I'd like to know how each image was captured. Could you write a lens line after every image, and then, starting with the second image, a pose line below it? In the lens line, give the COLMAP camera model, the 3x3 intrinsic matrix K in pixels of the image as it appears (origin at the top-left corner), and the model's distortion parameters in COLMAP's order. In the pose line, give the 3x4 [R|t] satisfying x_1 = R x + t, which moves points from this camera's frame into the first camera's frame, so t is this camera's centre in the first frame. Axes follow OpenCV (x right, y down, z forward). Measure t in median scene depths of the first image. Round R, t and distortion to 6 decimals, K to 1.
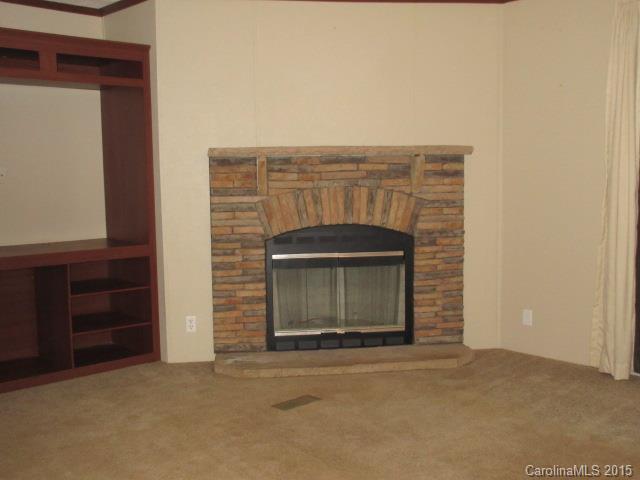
lens RADIAL K [[725.4, 0, 316.9], [0, 725.4, 238.7], [0, 0, 1]] dist [-0.017367, 0.000000]
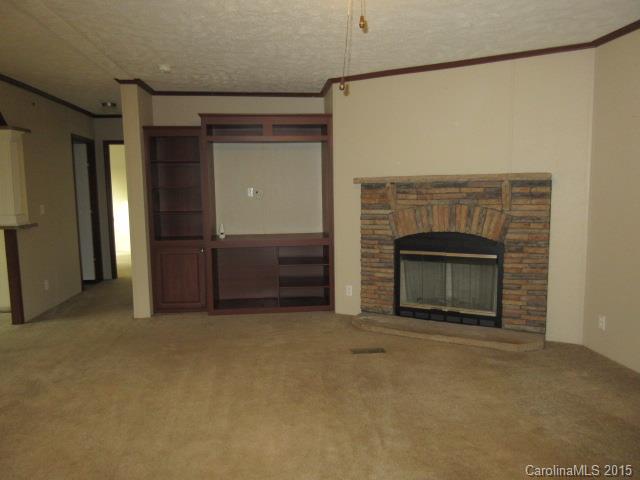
lens RADIAL K [[475.5, 0, 315.6], [0, 475.5, 242.5], [0, 0, 1]] dist [-0.009214, 0.007344]
pose [[0.801755, 0.066773, -0.593912, 0.369827], [-0.054733, 0.997767, 0.038291, -0.020796], [0.595142, 0.001807, 0.803619, 0.132216]]
